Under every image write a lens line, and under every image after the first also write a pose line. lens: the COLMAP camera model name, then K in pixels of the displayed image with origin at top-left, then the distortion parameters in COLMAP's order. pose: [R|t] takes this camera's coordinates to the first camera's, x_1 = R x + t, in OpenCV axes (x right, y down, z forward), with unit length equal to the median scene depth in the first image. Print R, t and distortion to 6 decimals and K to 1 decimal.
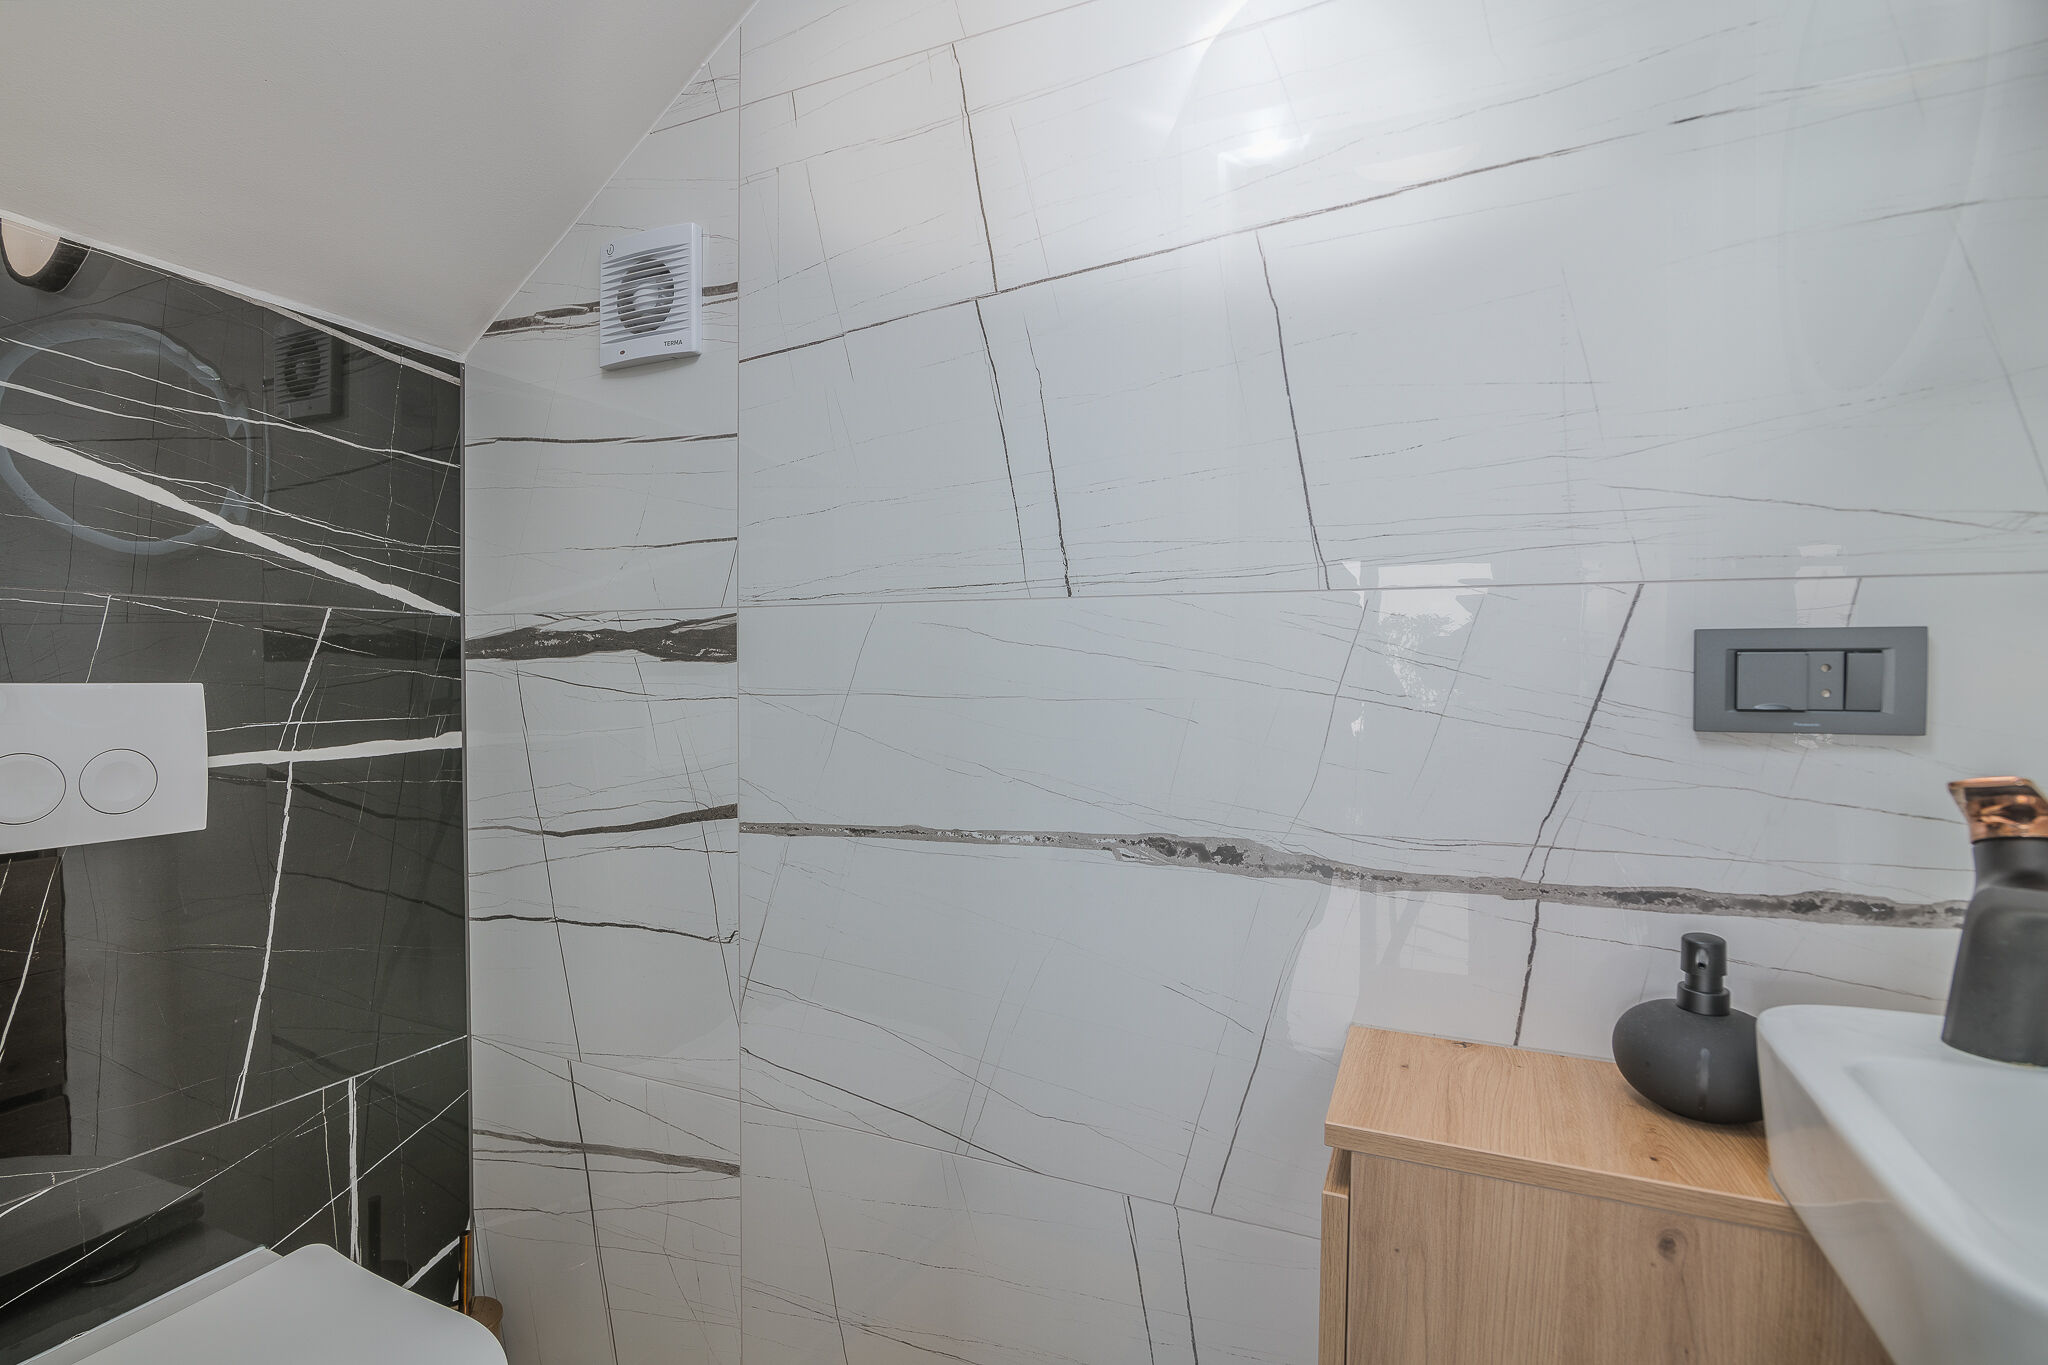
lens RADIAL K [[955.1, 0, 987.1], [0, 955.1, 685.0], [0, 0, 1]] dist [-0.024580, 0.000808]
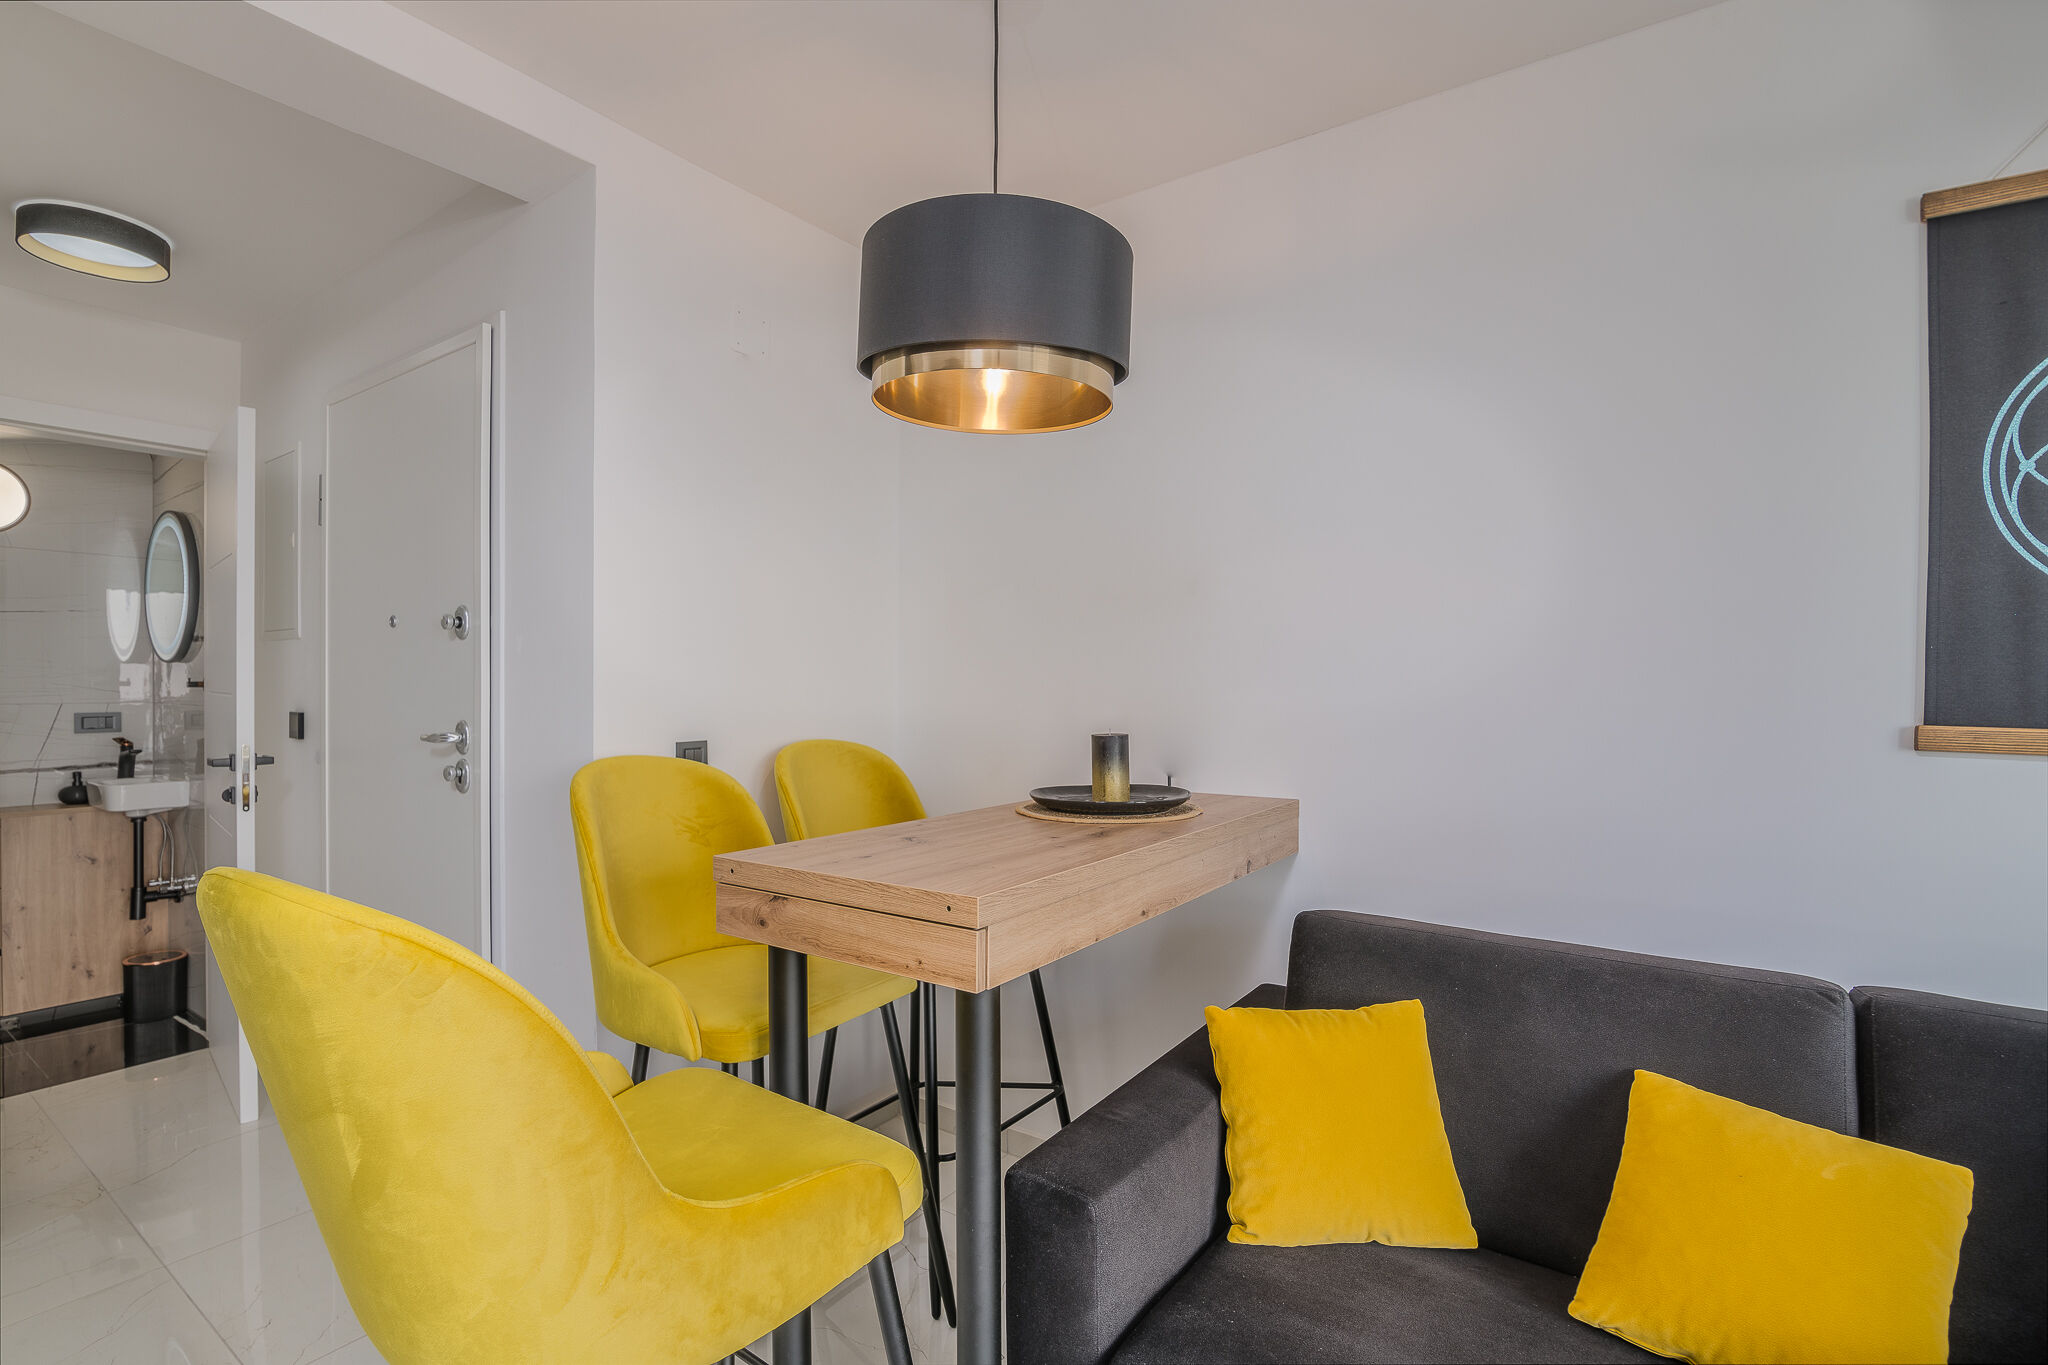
lens RADIAL K [[958.6, 0, 1007.3], [0, 958.6, 688.0], [0, 0, 1]] dist [-0.017635, 0.000814]
pose [[0.179739, -0.006238, 0.983694, -3.048152], [0.018205, 0.999830, 0.003013, -0.108772], [-0.983546, 0.017367, 0.179822, -4.435679]]
